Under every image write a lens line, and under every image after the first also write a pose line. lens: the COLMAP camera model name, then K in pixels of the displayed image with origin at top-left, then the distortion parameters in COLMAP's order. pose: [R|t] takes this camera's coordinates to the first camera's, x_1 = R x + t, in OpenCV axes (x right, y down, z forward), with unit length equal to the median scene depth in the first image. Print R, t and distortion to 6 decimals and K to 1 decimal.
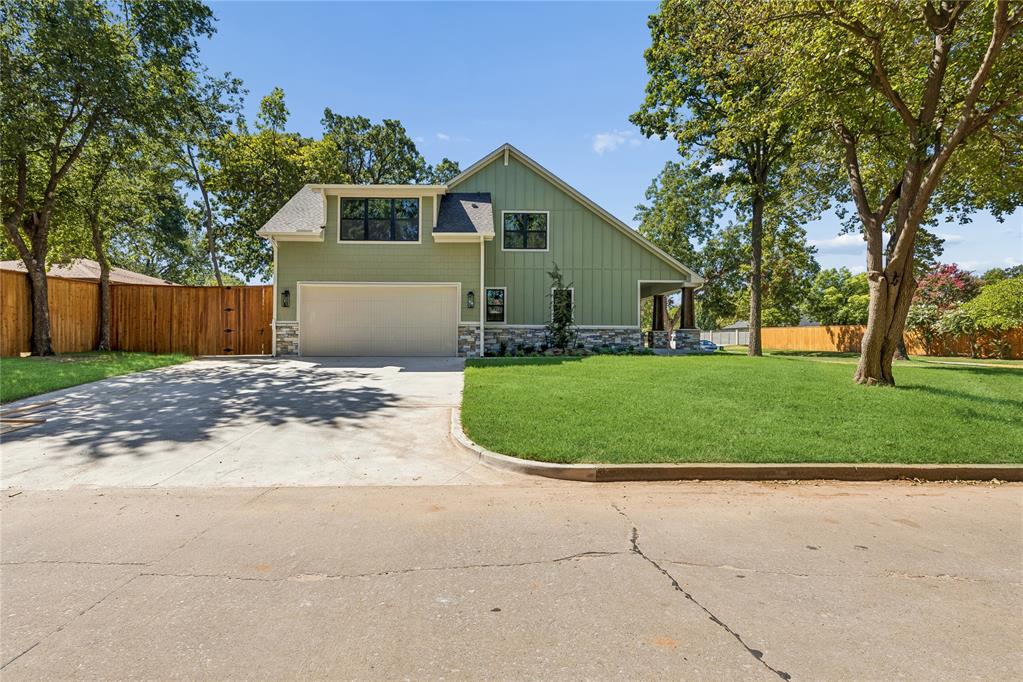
lens RADIAL K [[458.9, 0, 489.9], [0, 458.9, 340.9], [0, 0, 1]] dist [0.002978, -0.000109]
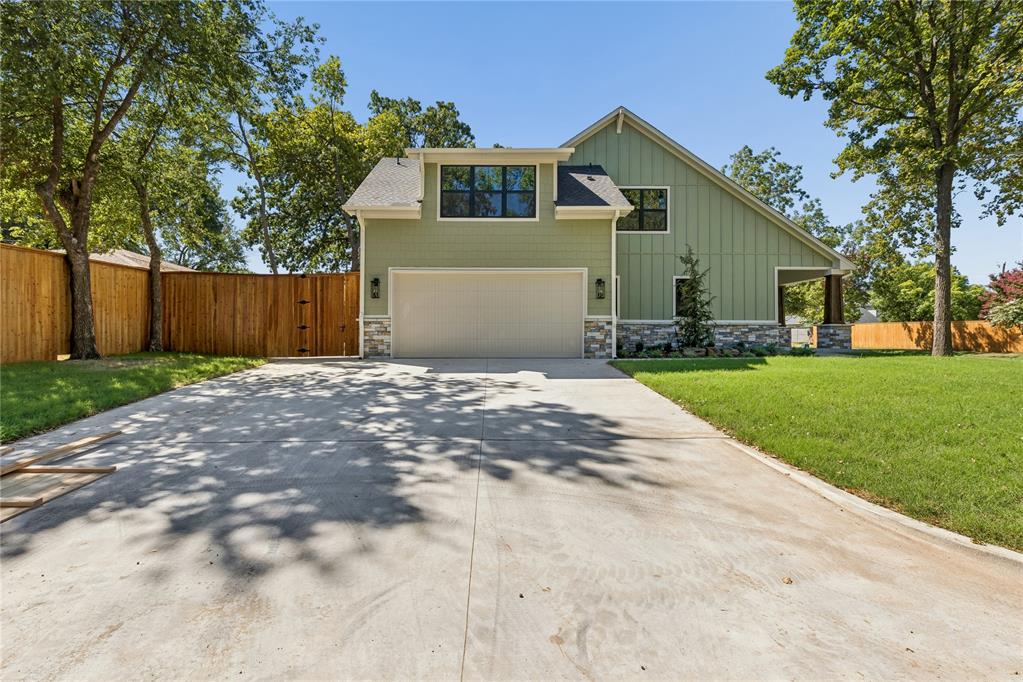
lens RADIAL K [[458.9, 0, 513.0], [0, 458.9, 340.4], [0, 0, 1]] dist [0.002978, -0.000109]
pose [[0.999993, -0.002642, -0.002695, -0.187059], [0.002651, 0.999990, 0.003551, -0.000385], [0.002685, -0.003558, 0.999990, 0.167550]]
